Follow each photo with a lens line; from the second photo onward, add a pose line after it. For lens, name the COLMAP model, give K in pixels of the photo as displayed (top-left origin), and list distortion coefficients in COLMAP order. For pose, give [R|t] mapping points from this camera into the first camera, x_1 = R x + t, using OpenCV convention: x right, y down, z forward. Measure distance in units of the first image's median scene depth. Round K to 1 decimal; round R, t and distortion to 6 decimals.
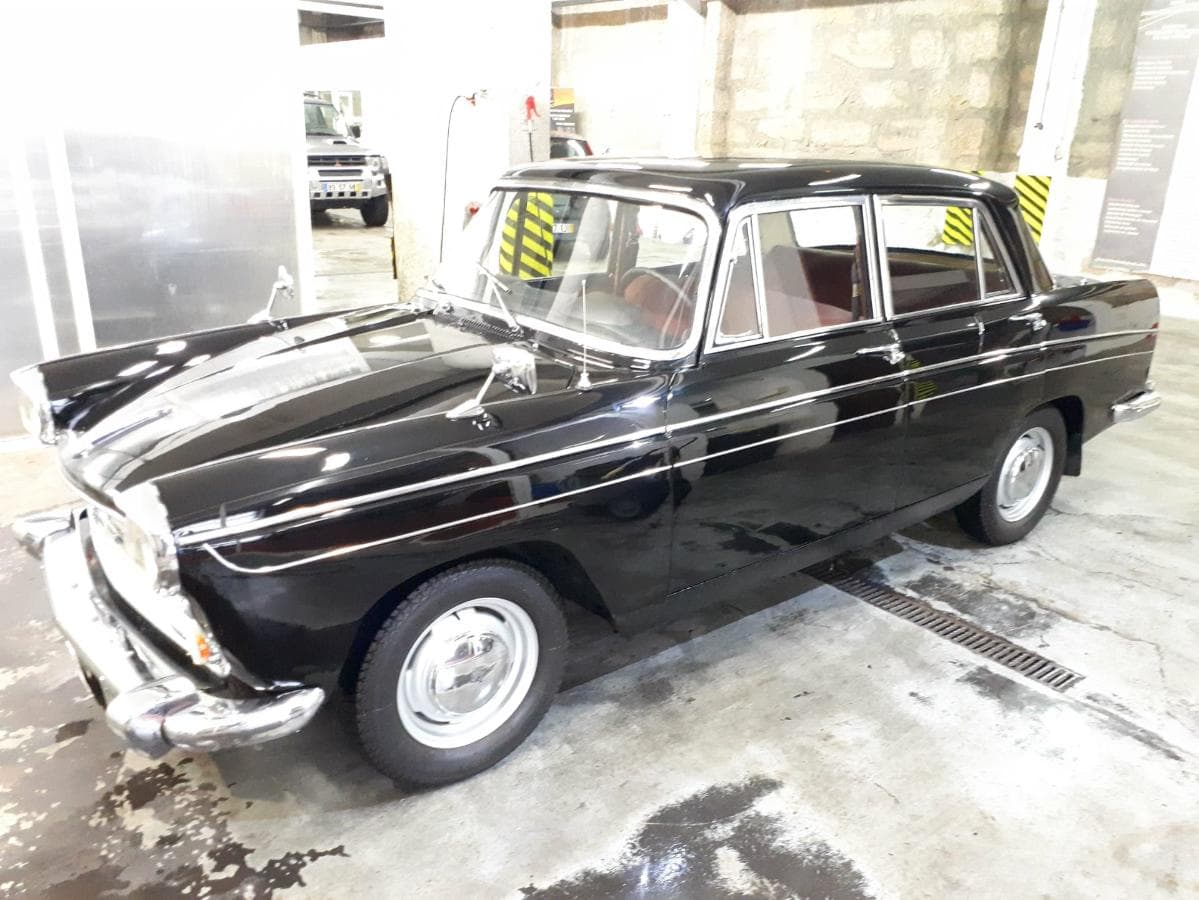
lens RADIAL K [[955.4, 0, 599.5], [0, 955.4, 450.0], [0, 0, 1]] dist [0.007338, 0.004365]
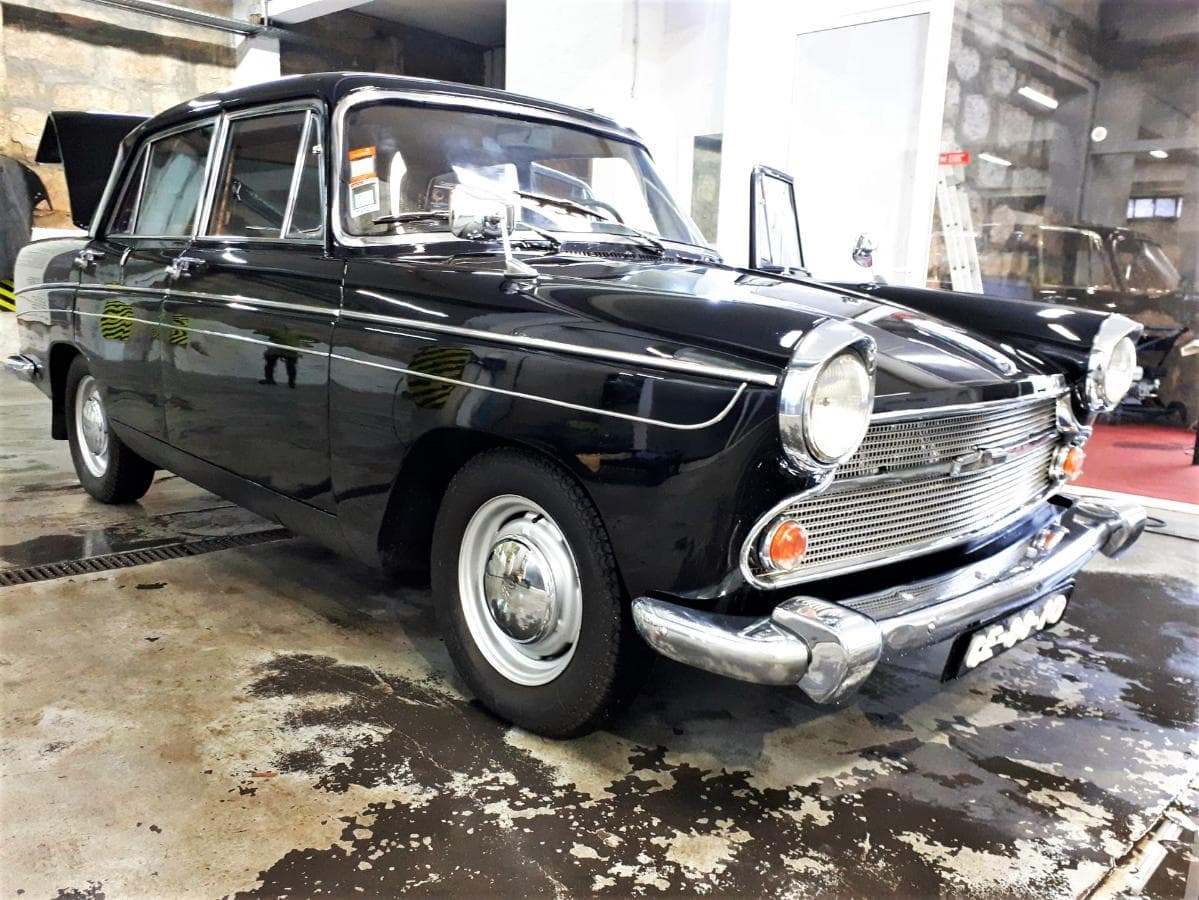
lens RADIAL K [[976.4, 0, 599.5], [0, 976.4, 450.0], [0, 0, 1]] dist [0.008409, 0.001042]
pose [[-0.102932, -0.195850, 0.975217, -1.291170], [0.273199, 0.937153, 0.217041, -0.200588], [-0.956435, 0.288769, -0.042957, 1.346194]]
